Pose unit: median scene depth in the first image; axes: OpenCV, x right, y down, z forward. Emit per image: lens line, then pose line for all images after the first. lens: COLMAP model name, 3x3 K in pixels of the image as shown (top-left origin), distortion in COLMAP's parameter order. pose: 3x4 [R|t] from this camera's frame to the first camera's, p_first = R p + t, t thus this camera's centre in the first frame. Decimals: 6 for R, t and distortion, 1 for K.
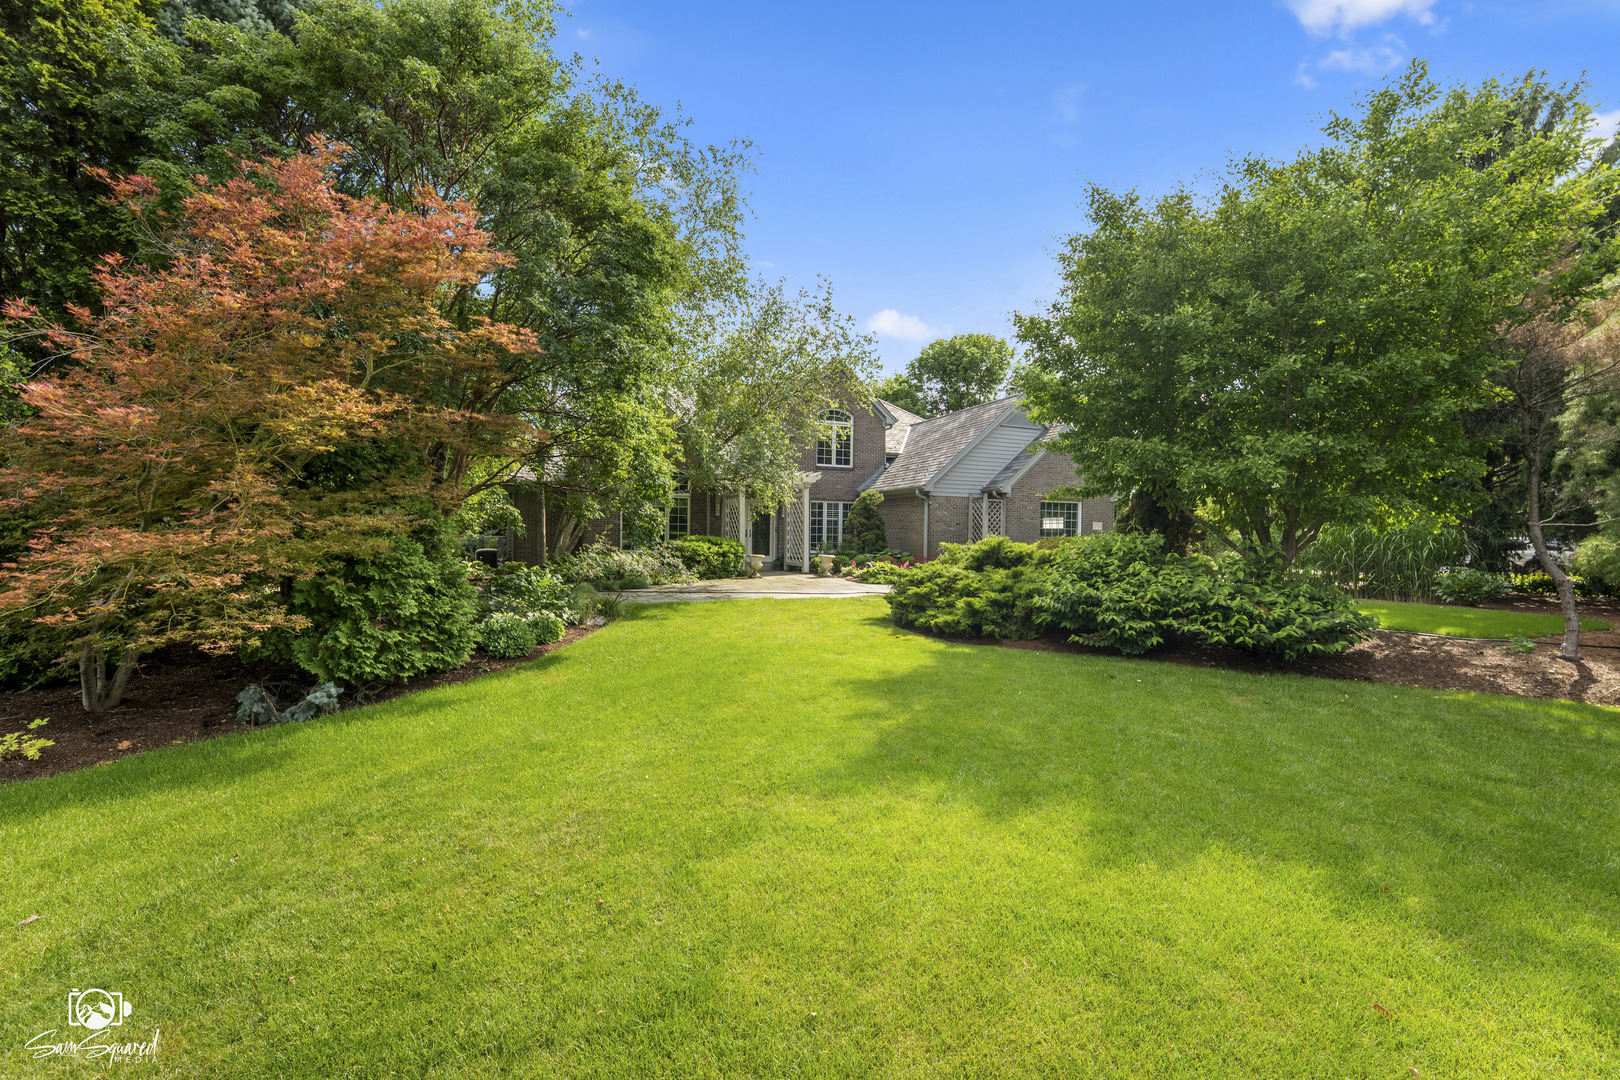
lens RADIAL K [[690.1, 0, 810.0], [0, 690.1, 540.0], [0, 0, 1]] dist [-0.000880, 0.000061]
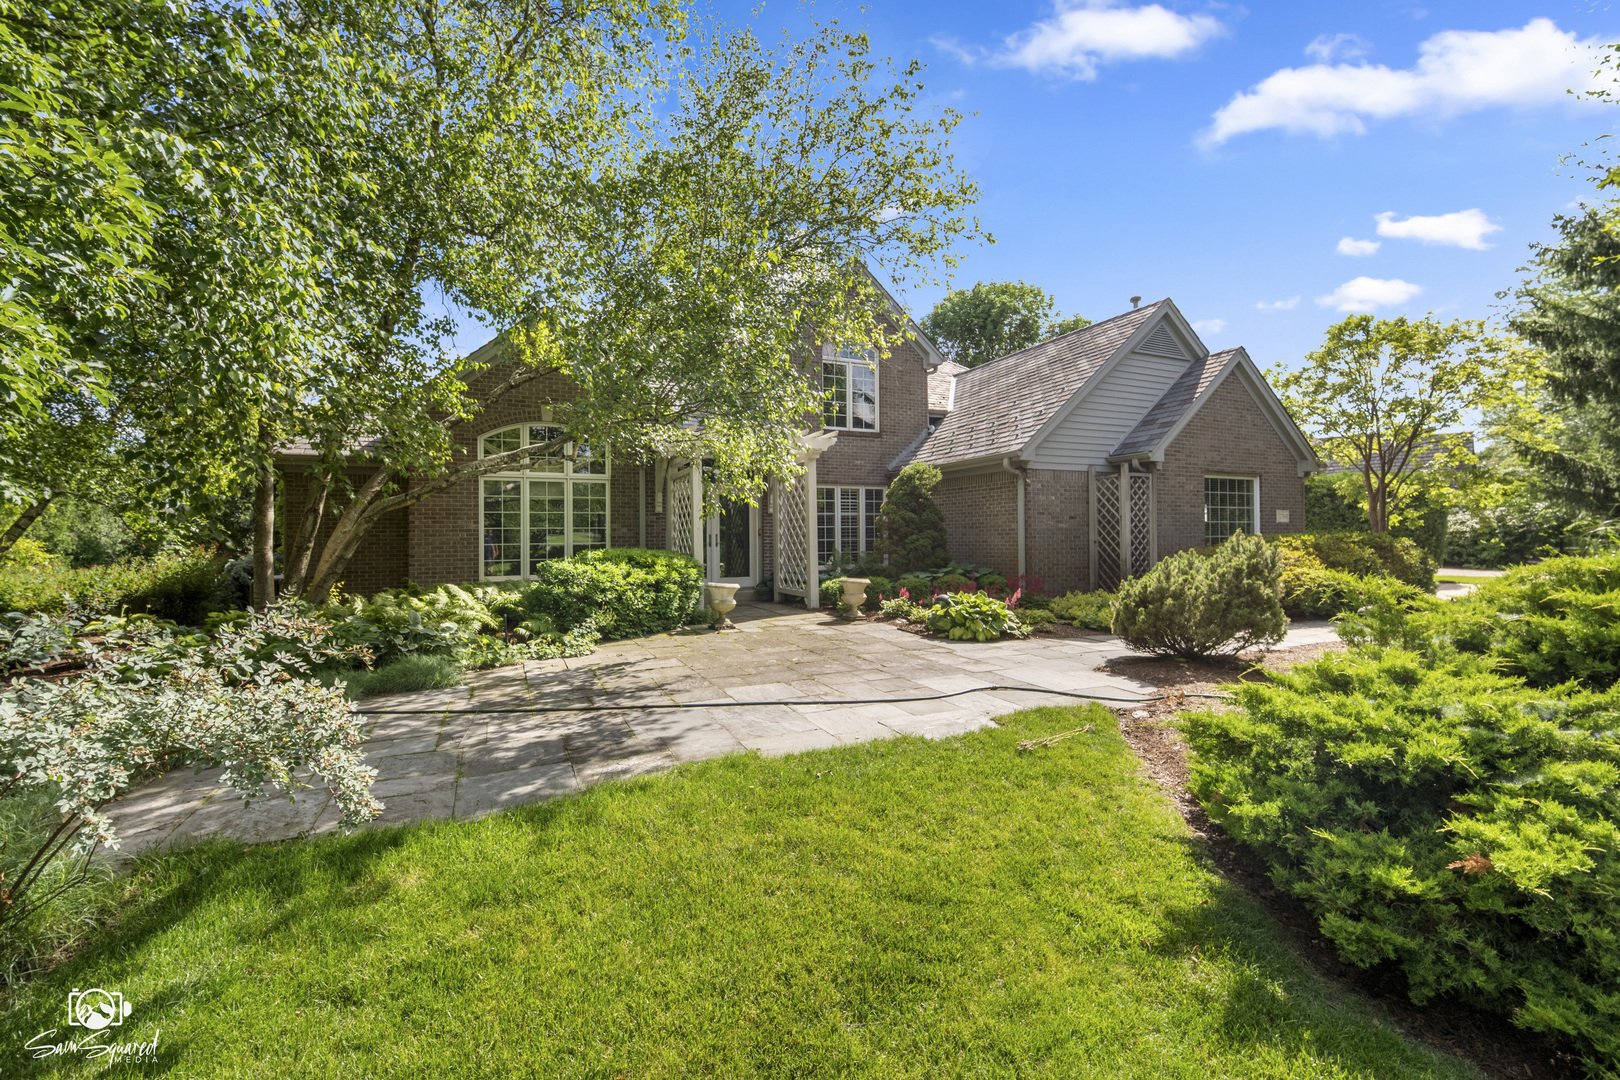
lens RADIAL K [[690.1, 0, 810.0], [0, 690.1, 540.0], [0, 0, 1]] dist [-0.000880, 0.000061]
pose [[0.999466, -0.021657, 0.024468, -0.021242], [0.021678, 0.999765, -0.000608, -0.008510], [-0.024449, 0.001138, 0.999700, 0.418322]]
